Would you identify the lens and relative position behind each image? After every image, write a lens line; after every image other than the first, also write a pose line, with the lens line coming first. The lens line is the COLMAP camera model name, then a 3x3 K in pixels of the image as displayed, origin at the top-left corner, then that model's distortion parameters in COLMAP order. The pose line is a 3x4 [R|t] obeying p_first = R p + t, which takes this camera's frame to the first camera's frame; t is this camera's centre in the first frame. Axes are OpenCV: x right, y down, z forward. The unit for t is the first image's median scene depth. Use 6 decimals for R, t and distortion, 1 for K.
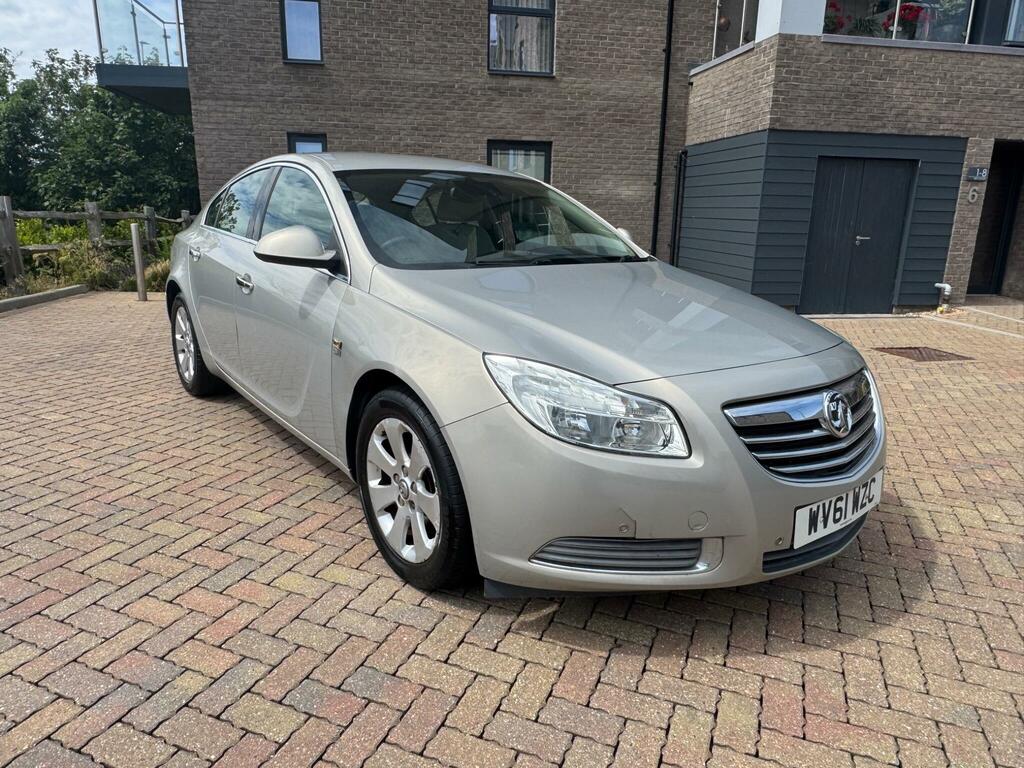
lens RADIAL K [[662.3, 0, 508.0], [0, 662.3, 374.8], [0, 0, 1]] dist [-0.006123, 0.002664]
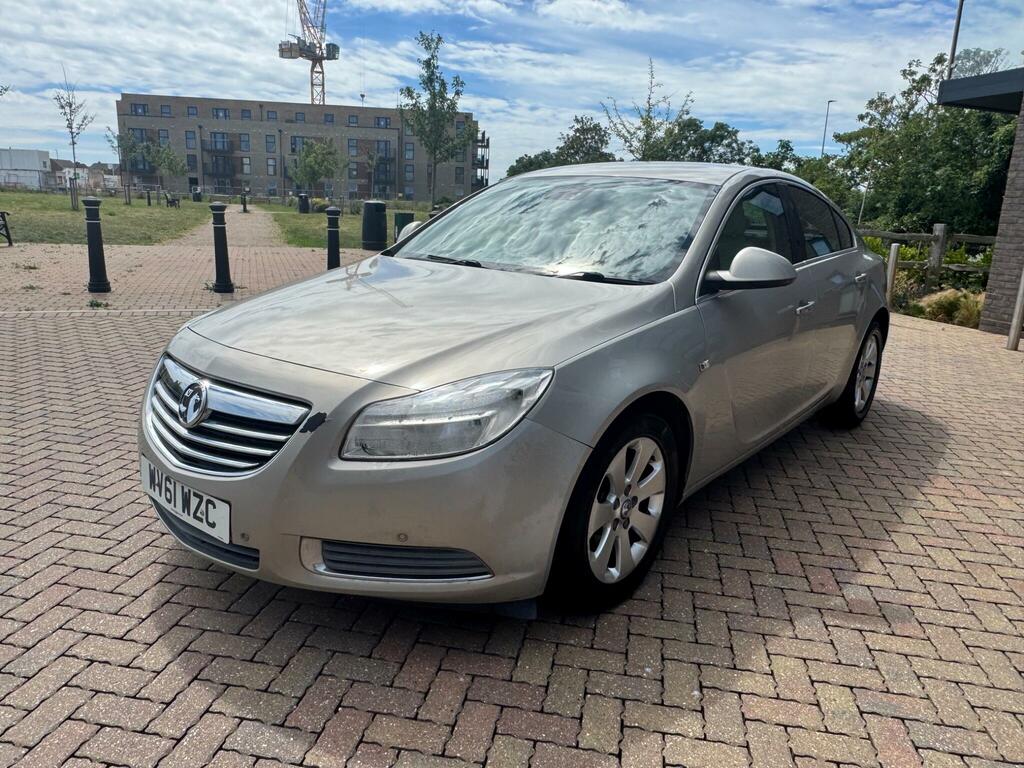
lens RADIAL K [[708.0, 0, 516.6], [0, 708.0, 388.5], [0, 0, 1]] dist [0.008093, -0.007876]
pose [[0.205389, 0.235803, -0.949848, 0.966516], [-0.270785, 0.946343, 0.176380, -0.168906], [0.940474, 0.220978, 0.258221, 0.713399]]
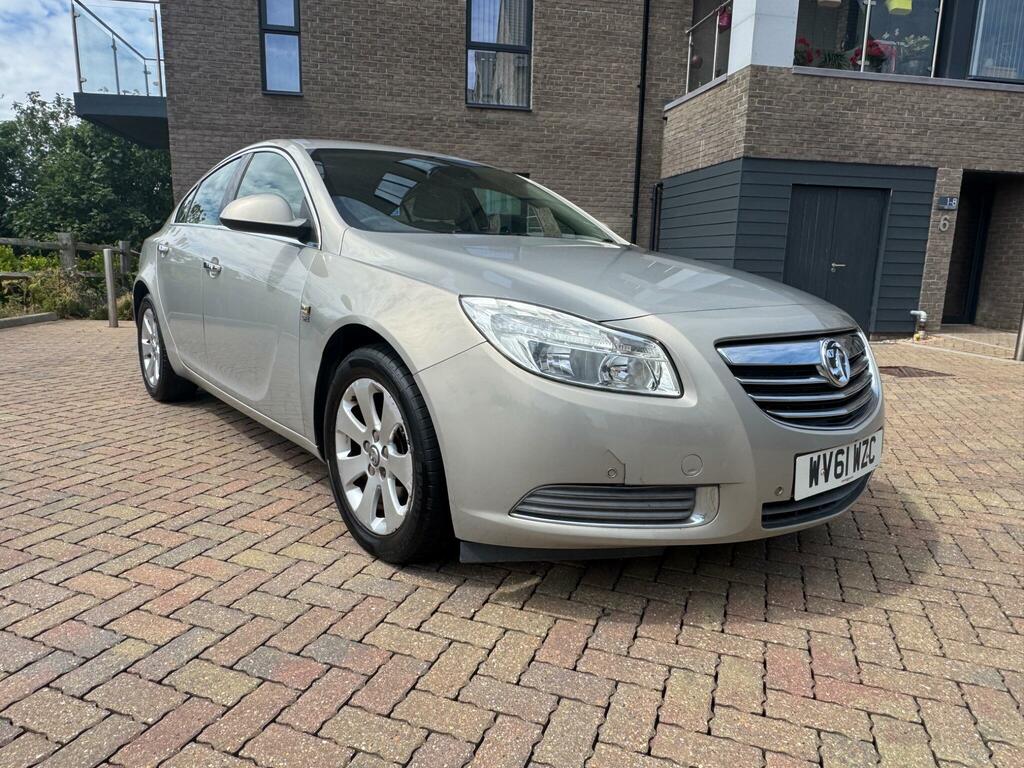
lens RADIAL K [[662.3, 0, 498.3], [0, 662.3, 383.9], [0, 0, 1]] dist [-0.006123, 0.002664]
pose [[0.999818, -0.000469, 0.019086, -0.000315], [0.001593, 0.998261, -0.058932, 0.087494], [-0.019025, 0.058952, 0.998080, 0.041592]]
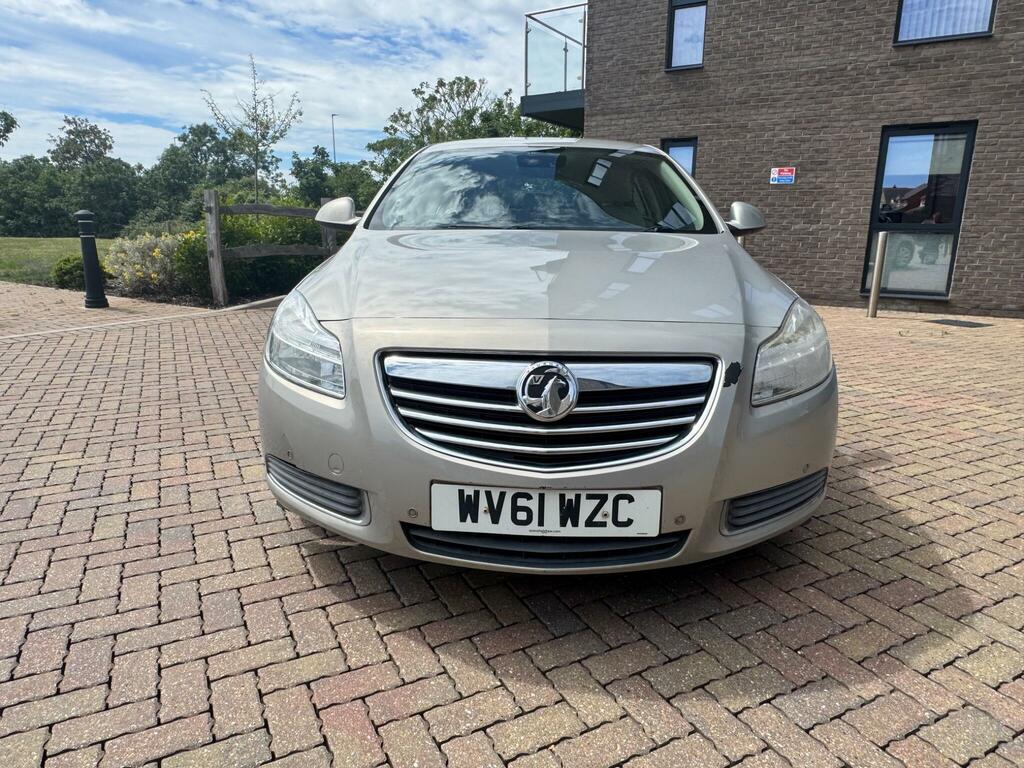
lens RADIAL K [[662.3, 0, 503.8], [0, 662.3, 381.3], [0, 0, 1]] dist [-0.006123, 0.002664]
pose [[0.759660, 0.138875, -0.635319, 0.582623], [-0.148152, 0.988201, 0.038863, 0.014290], [0.633220, 0.064601, 0.771271, 0.215123]]
